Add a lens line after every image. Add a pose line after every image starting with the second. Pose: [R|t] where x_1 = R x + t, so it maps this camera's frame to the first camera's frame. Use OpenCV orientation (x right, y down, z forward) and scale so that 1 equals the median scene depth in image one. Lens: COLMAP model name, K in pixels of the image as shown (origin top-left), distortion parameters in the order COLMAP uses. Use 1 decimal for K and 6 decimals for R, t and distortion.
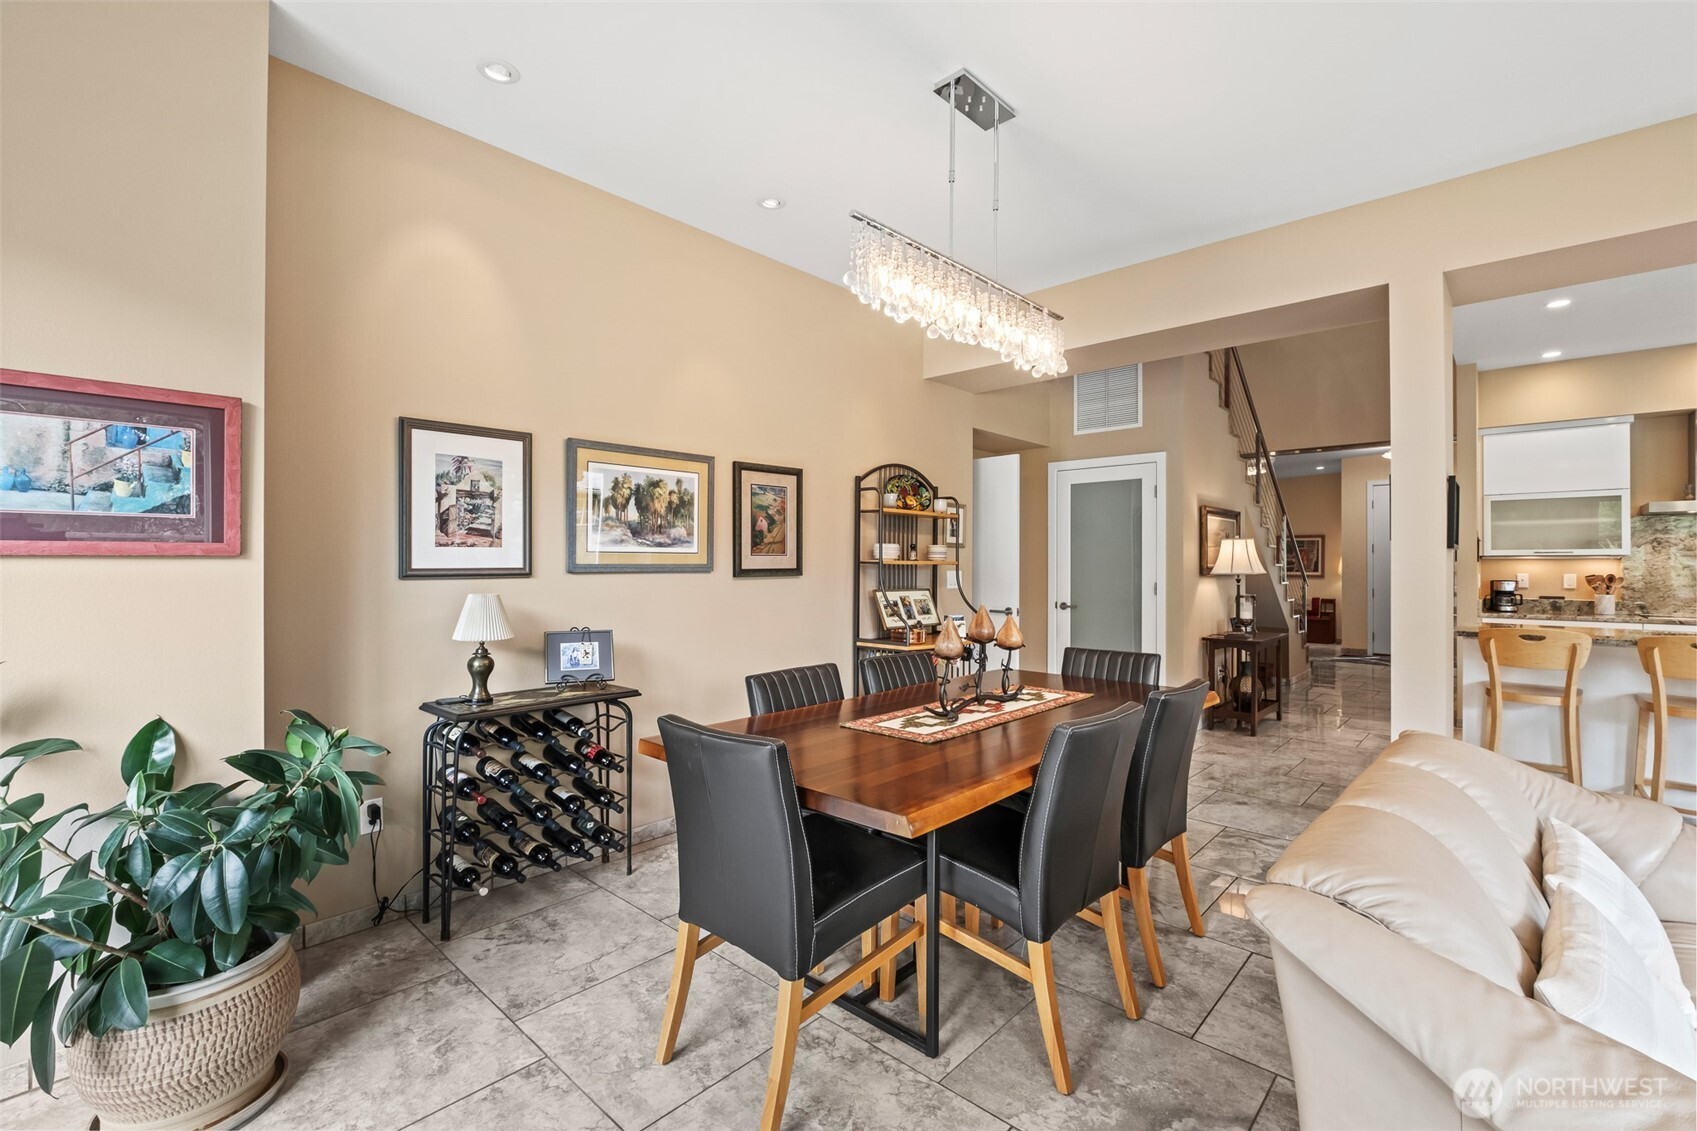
lens RADIAL K [[736.5, 0, 849.3], [0, 736.5, 561.0], [0, 0, 1]] dist [-0.006430, 0.000360]
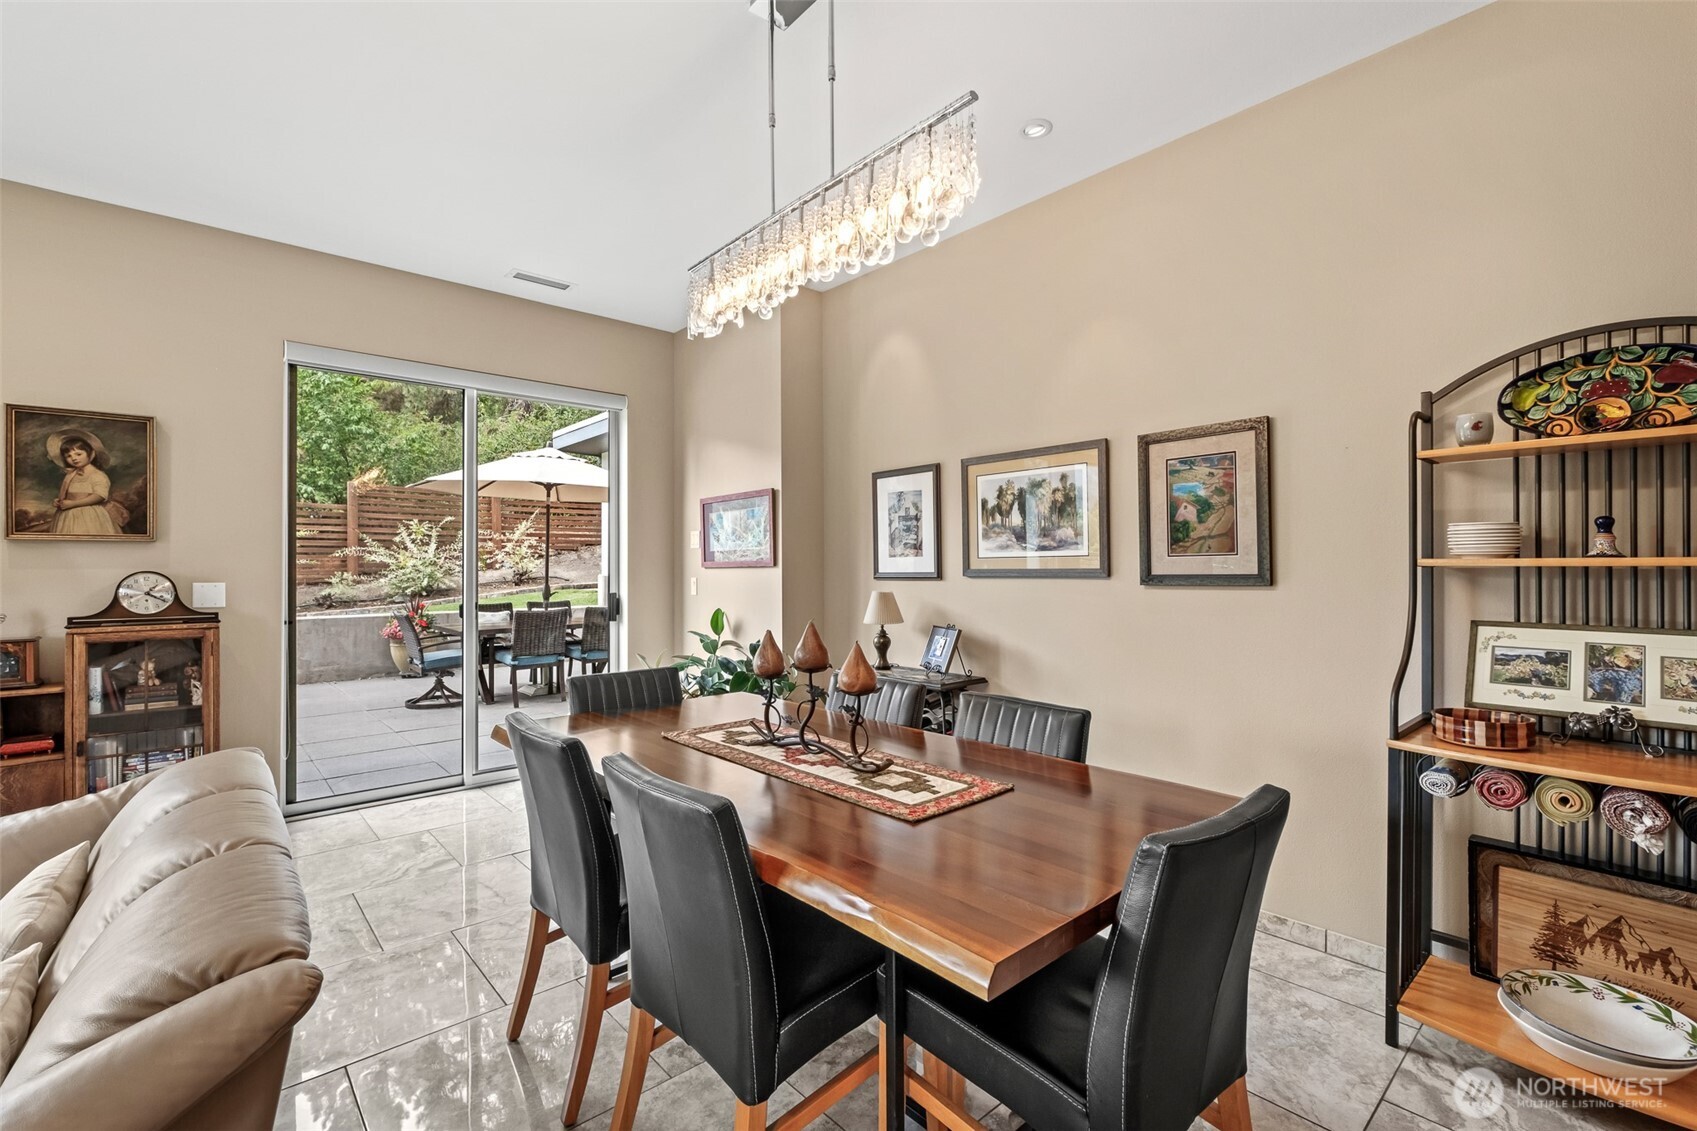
lens RADIAL K [[736.5, 0, 841.1], [0, 736.5, 571.5], [0, 0, 1]] dist [-0.006430, 0.000360]
pose [[-0.098085, 0.005053, -0.995165, 0.718547], [0.010472, 0.999937, 0.004045, 0.001474], [0.995123, -0.010024, -0.098132, 0.844323]]
